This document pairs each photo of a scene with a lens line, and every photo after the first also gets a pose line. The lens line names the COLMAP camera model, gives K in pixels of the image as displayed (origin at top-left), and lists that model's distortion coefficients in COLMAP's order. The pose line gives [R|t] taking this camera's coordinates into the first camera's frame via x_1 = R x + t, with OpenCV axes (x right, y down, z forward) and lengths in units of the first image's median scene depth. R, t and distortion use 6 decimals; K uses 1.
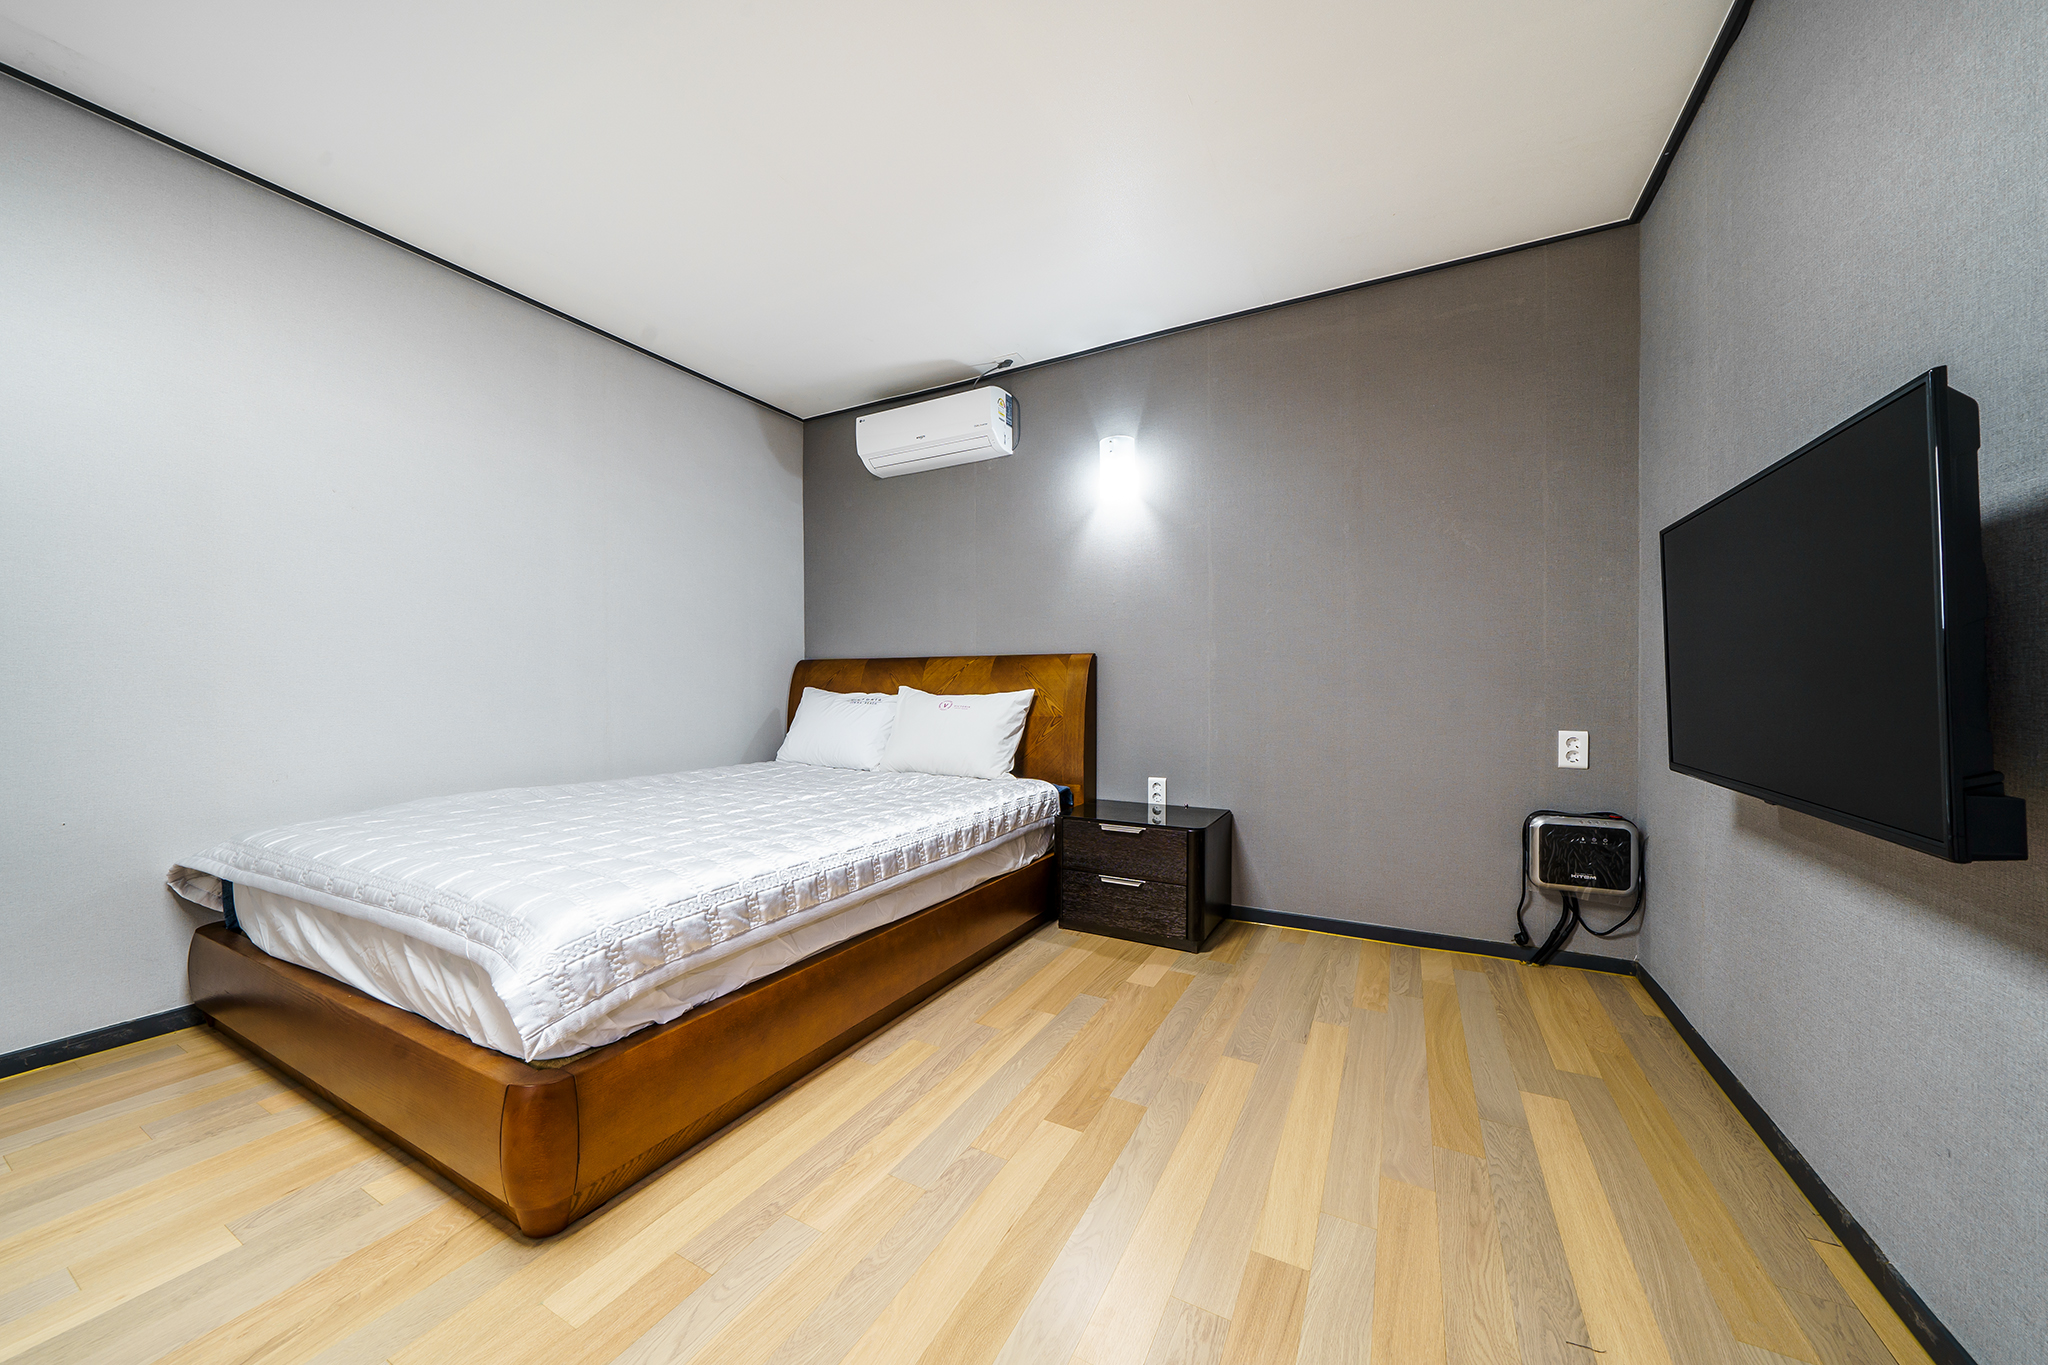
lens RADIAL K [[709.6, 0, 1036.6], [0, 709.6, 690.9], [0, 0, 1]] dist [-0.001210, -0.000128]
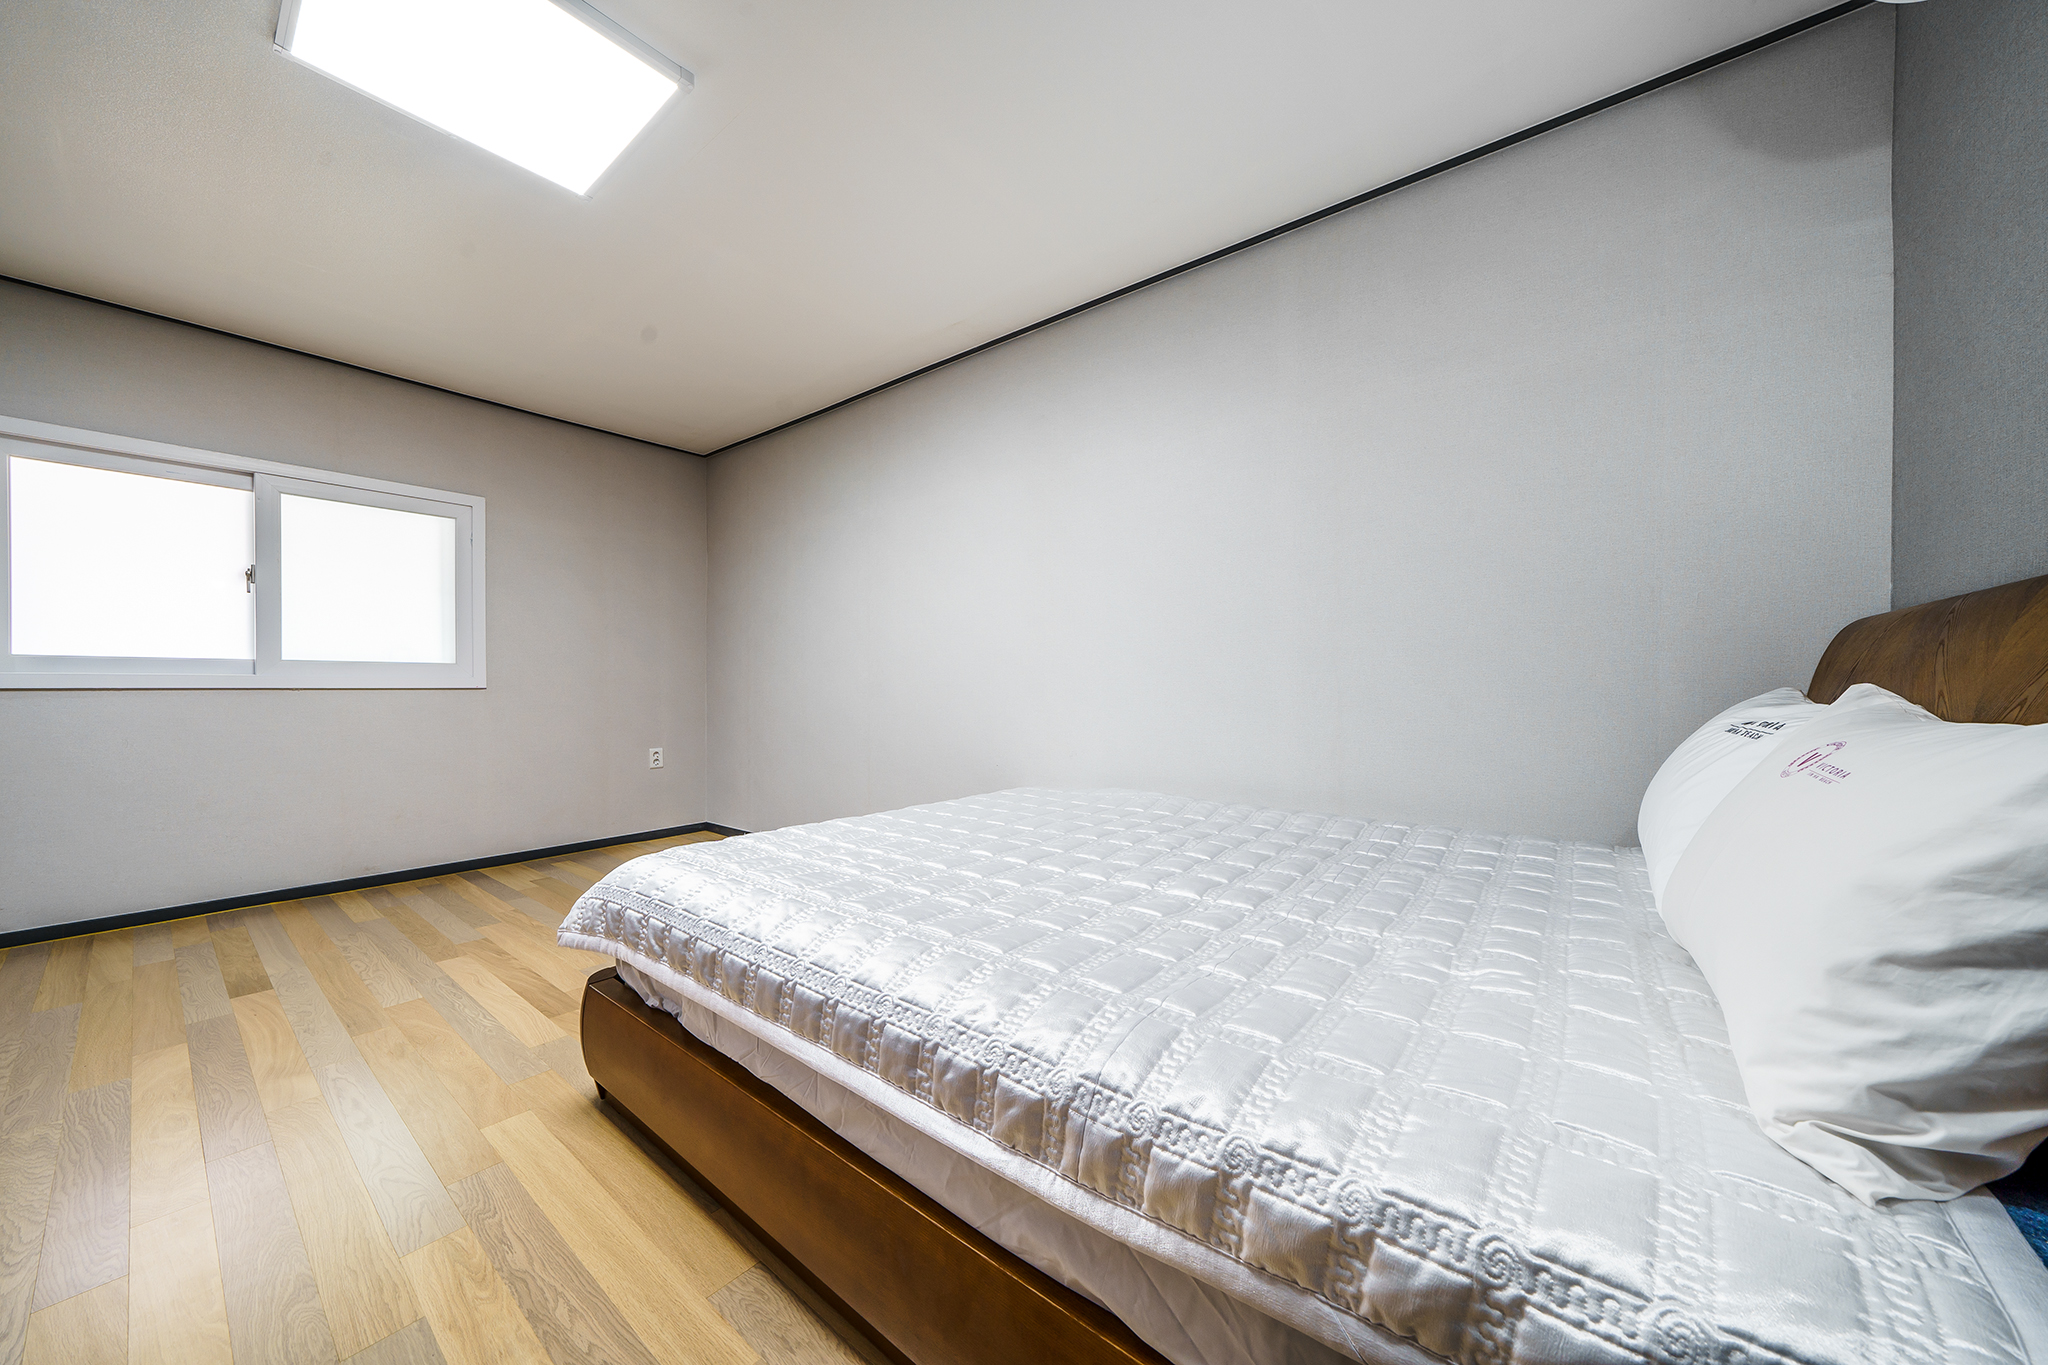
lens RADIAL K [[709.6, 0, 1036.6], [0, 709.6, 690.9], [0, 0, 1]] dist [-0.001210, -0.000128]
pose [[-0.197056, 0.007871, -0.980361, 0.186934], [0.002791, 0.999968, 0.007468, -0.007034], [0.980388, -0.001264, -0.197071, 0.812407]]
